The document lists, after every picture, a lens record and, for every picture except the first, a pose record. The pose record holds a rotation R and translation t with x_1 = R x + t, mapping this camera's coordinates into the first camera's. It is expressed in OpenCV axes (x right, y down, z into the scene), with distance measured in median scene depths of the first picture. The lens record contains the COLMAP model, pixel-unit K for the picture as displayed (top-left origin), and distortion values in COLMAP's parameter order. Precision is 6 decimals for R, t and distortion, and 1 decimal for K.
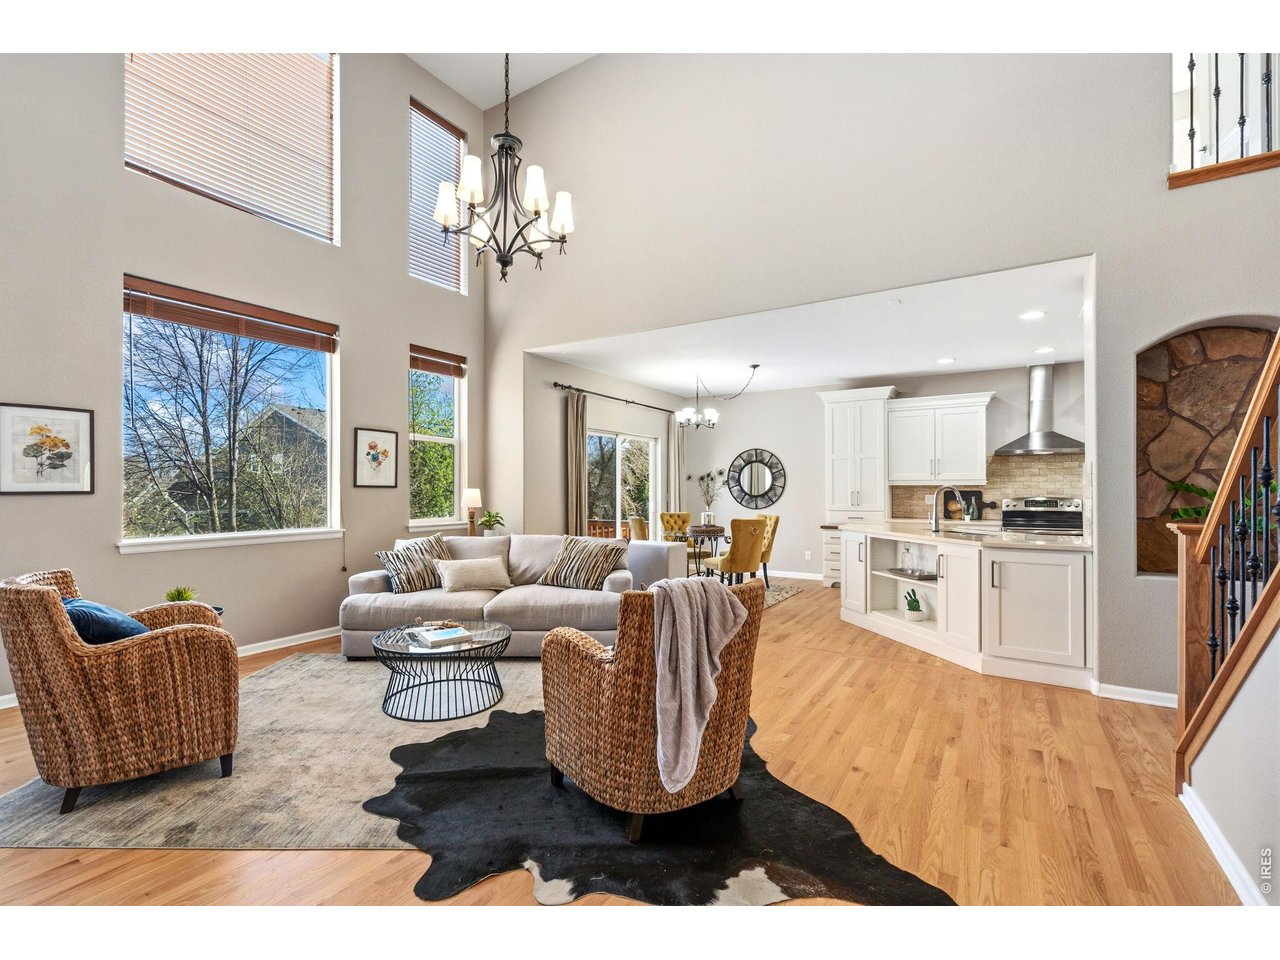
lens RADIAL K [[584.7, 0, 632.6], [0, 584.7, 480.4], [0, 0, 1]] dist [-0.000143, 0.001599]
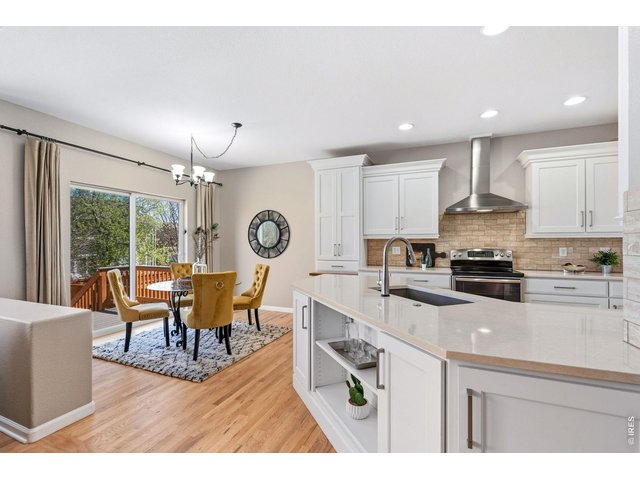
lens RADIAL K [[292.4, 0, 319.2], [0, 292.4, 239.6], [0, 0, 1]] dist [-0.000143, 0.001599]
pose [[0.984968, 0.000492, 0.172734, 0.257612], [-0.001116, 0.999993, 0.003518, 0.008150], [-0.172731, -0.003658, 0.984962, 0.446210]]
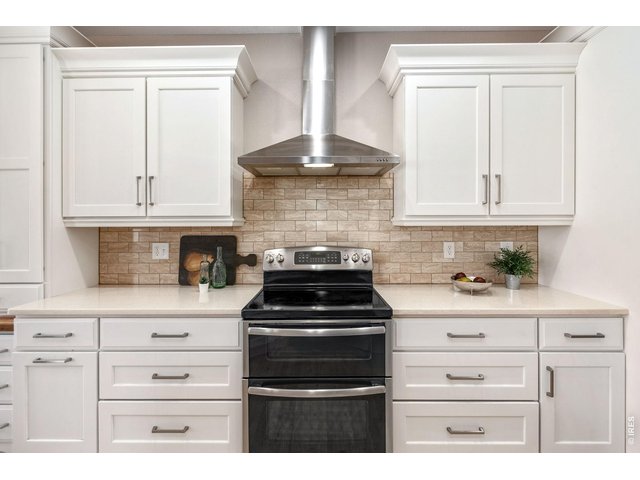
lens RADIAL K [[292.4, 0, 322.1], [0, 292.4, 223.6], [0, 0, 1]] dist [-0.000143, 0.001599]
pose [[0.845750, -0.000906, 0.533578, 0.517510], [-0.004029, 0.999959, 0.008084, 0.002693], [-0.533563, -0.008987, 0.845712, 0.710662]]
